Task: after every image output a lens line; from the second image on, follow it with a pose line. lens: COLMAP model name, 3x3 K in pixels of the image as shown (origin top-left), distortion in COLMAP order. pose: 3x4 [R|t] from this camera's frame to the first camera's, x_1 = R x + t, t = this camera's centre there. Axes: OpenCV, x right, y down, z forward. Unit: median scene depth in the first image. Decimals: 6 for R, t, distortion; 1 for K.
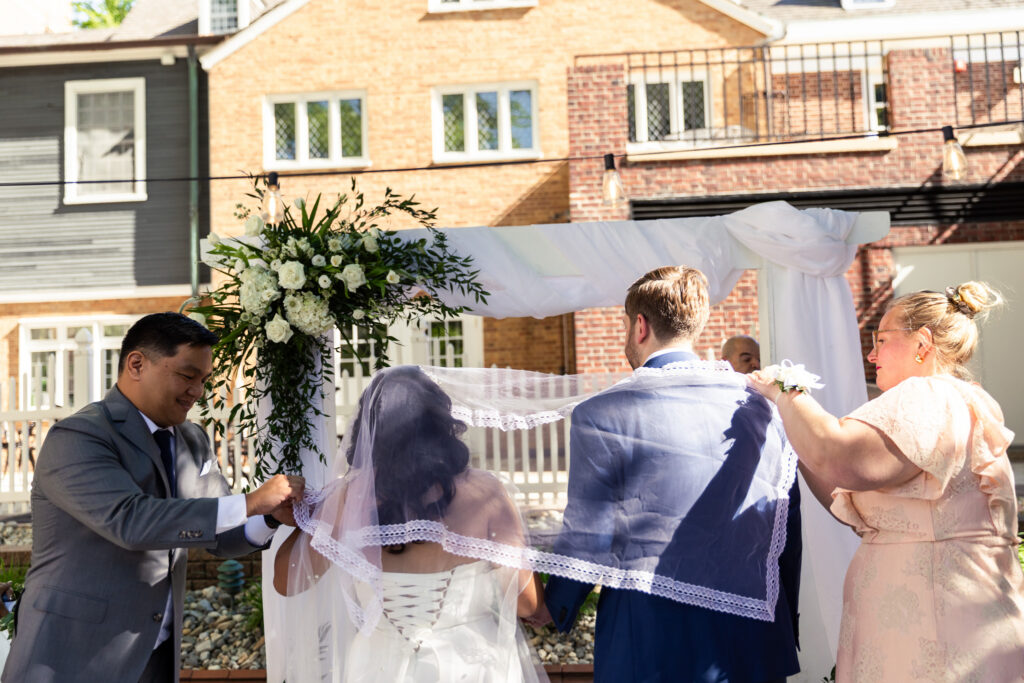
lens RADIAL K [[1095.2, 0, 512.9], [0, 1095.2, 340.6], [0, 0, 1]] dist [-0.008955, 0.000000]
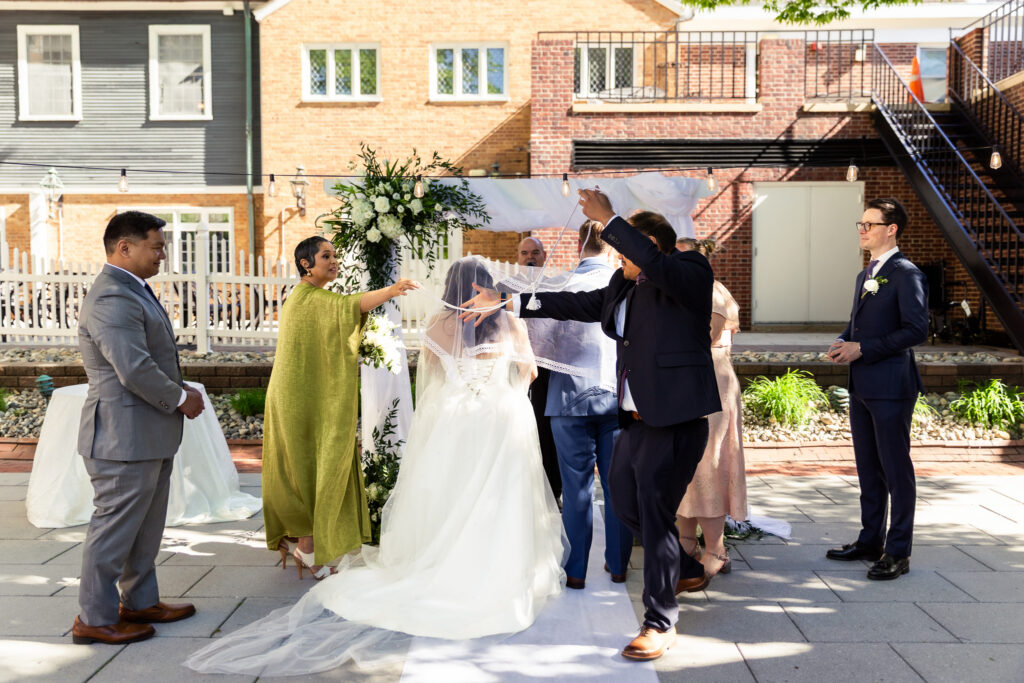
lens RADIAL K [[913.7, 0, 510.6], [0, 913.7, 341.5], [0, 0, 1]] dist [0.016774, 0.004924]
pose [[0.998370, 0.030651, 0.048144, -0.022221], [-0.036227, 0.992164, 0.119575, -0.009138], [-0.044102, -0.121125, 0.991657, -0.195748]]
